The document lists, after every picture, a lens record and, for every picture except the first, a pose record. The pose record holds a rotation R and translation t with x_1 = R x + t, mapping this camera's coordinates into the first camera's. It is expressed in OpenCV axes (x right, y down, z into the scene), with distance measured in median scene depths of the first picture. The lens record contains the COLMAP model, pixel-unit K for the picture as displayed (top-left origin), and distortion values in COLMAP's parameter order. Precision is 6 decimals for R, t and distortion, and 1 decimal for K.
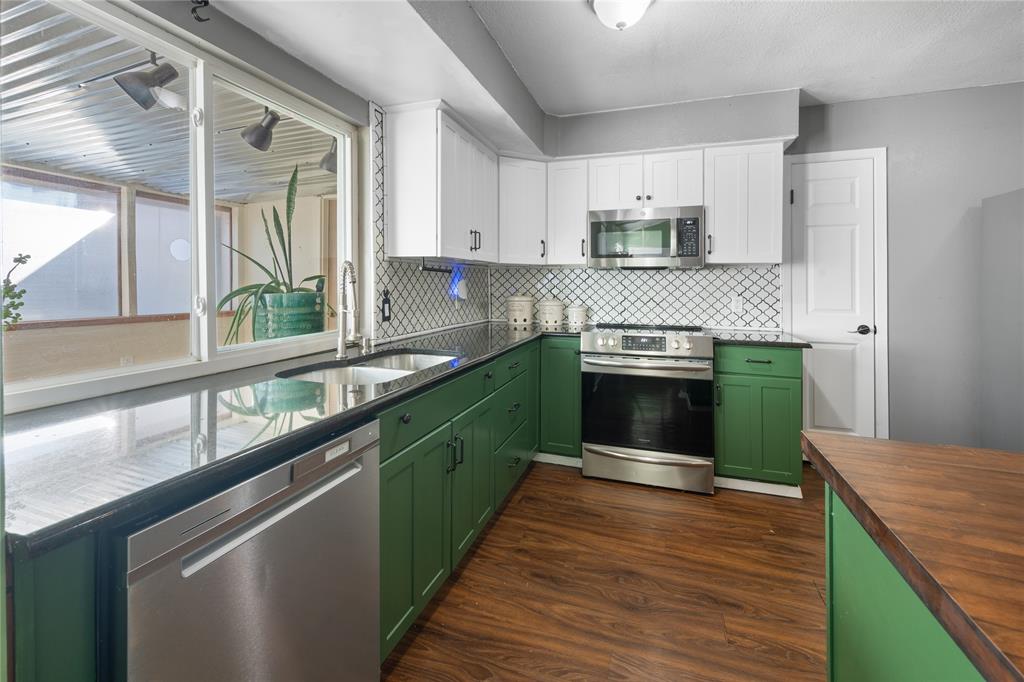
lens RADIAL K [[420.4, 0, 509.4], [0, 420.4, 298.3], [0, 0, 1]] dist [-0.002095, 0.000609]
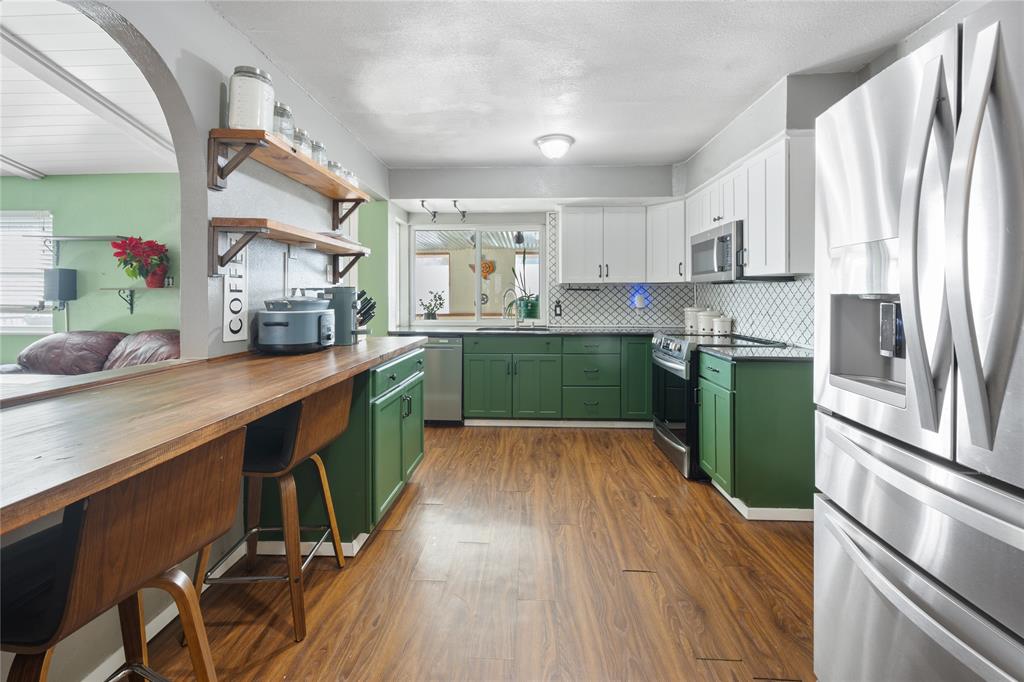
lens RADIAL K [[420.4, 0, 510.7], [0, 420.4, 301.5], [0, 0, 1]] dist [-0.002095, 0.000609]
pose [[0.297684, 0.006613, -0.954642, 1.514165], [-0.033383, 0.999437, -0.003487, -0.000538], [0.954081, 0.032907, 0.297737, 0.187688]]
